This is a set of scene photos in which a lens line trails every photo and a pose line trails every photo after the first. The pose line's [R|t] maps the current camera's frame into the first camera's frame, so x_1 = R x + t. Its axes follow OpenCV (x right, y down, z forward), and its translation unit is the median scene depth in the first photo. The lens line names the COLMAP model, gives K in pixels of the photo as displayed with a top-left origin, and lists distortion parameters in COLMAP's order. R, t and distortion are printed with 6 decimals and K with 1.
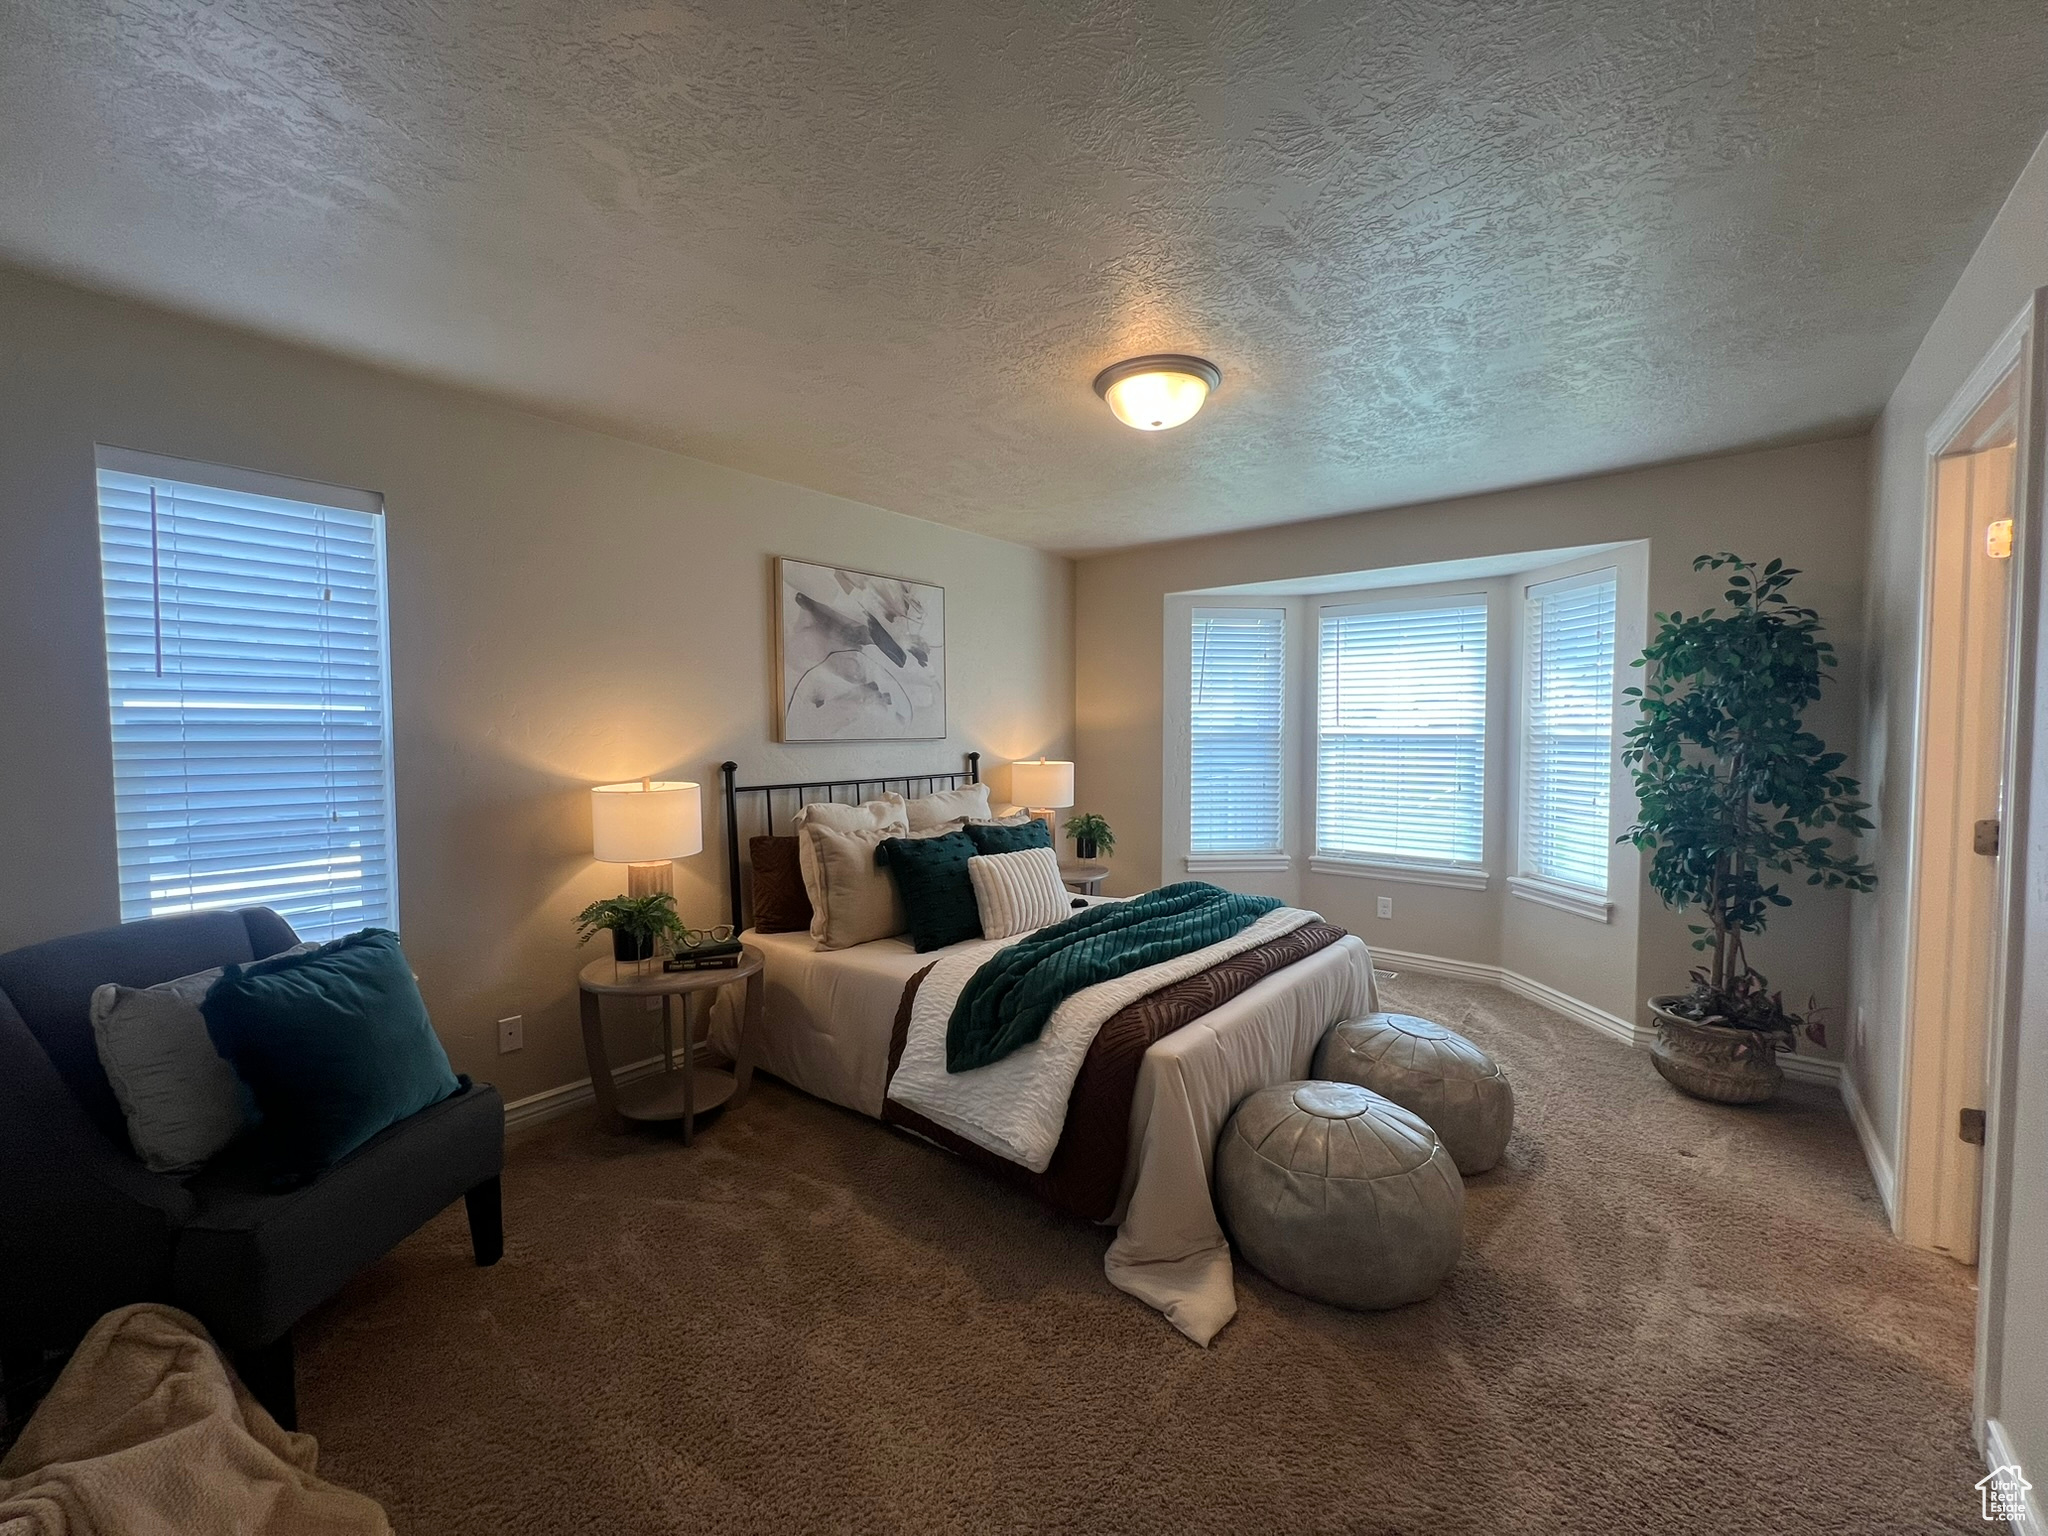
lens RADIAL K [[818.4, 0, 1030.3], [0, 818.4, 765.3], [0, 0, 1]] dist [0.004404, -0.000126]
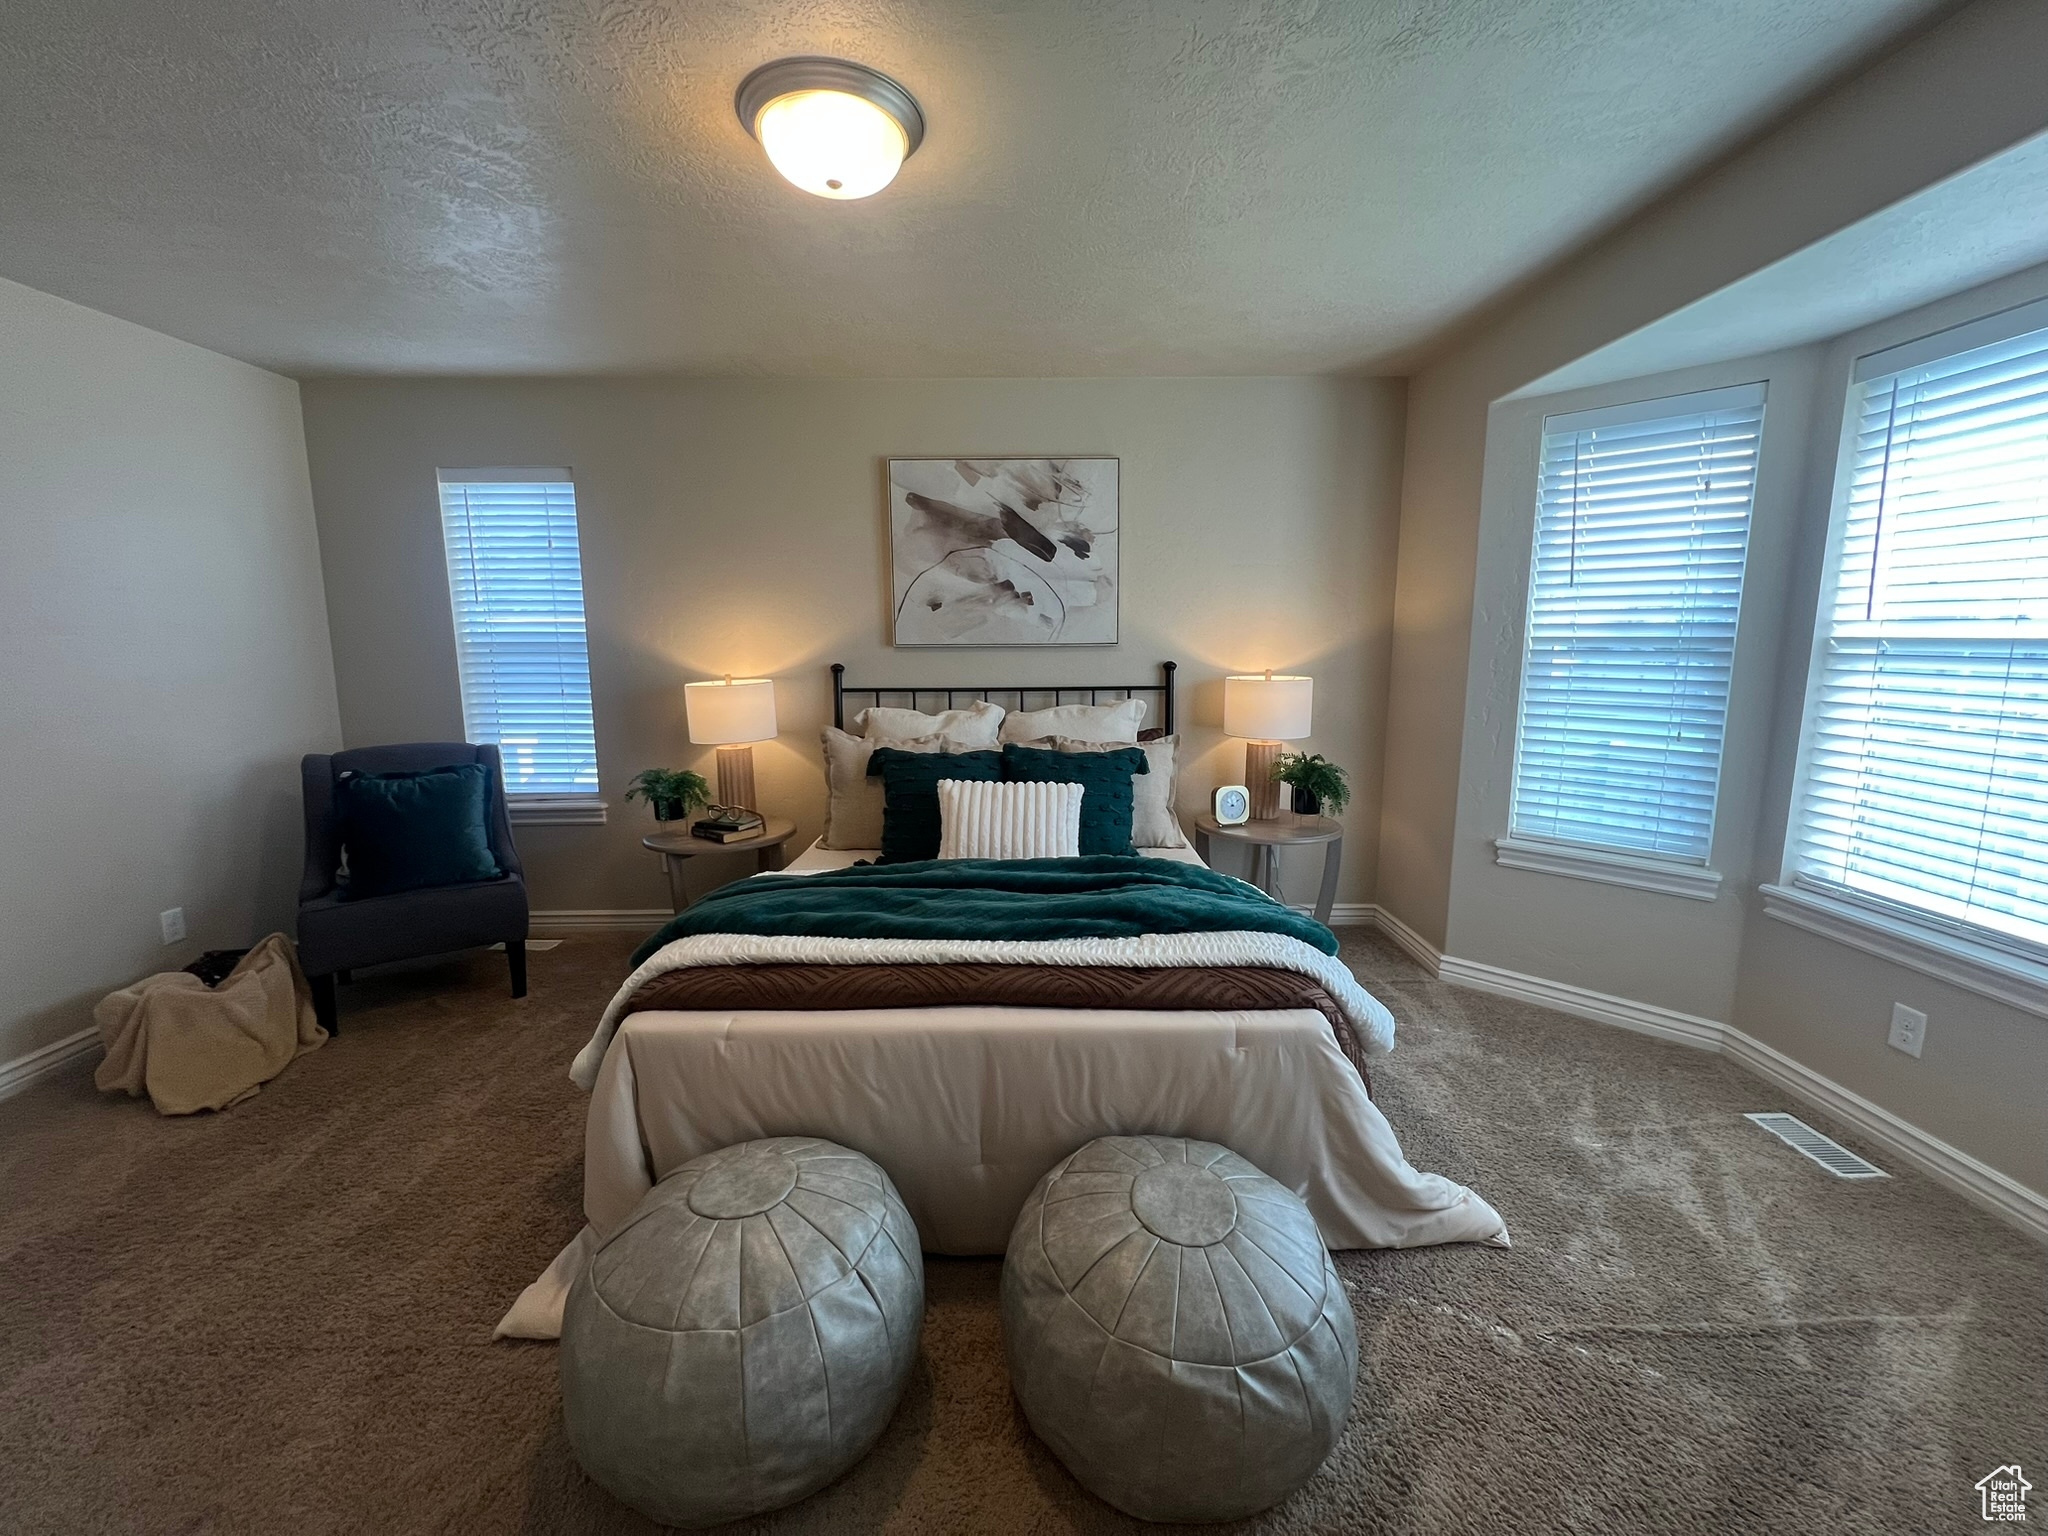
lens RADIAL K [[818.4, 0, 1018.1], [0, 818.4, 770.0], [0, 0, 1]] dist [0.004404, -0.000126]
pose [[0.636824, 0.121710, -0.761342, 0.553878], [-0.030988, 0.990704, 0.132457, -0.014342], [0.770386, -0.060760, 0.634676, 0.430469]]
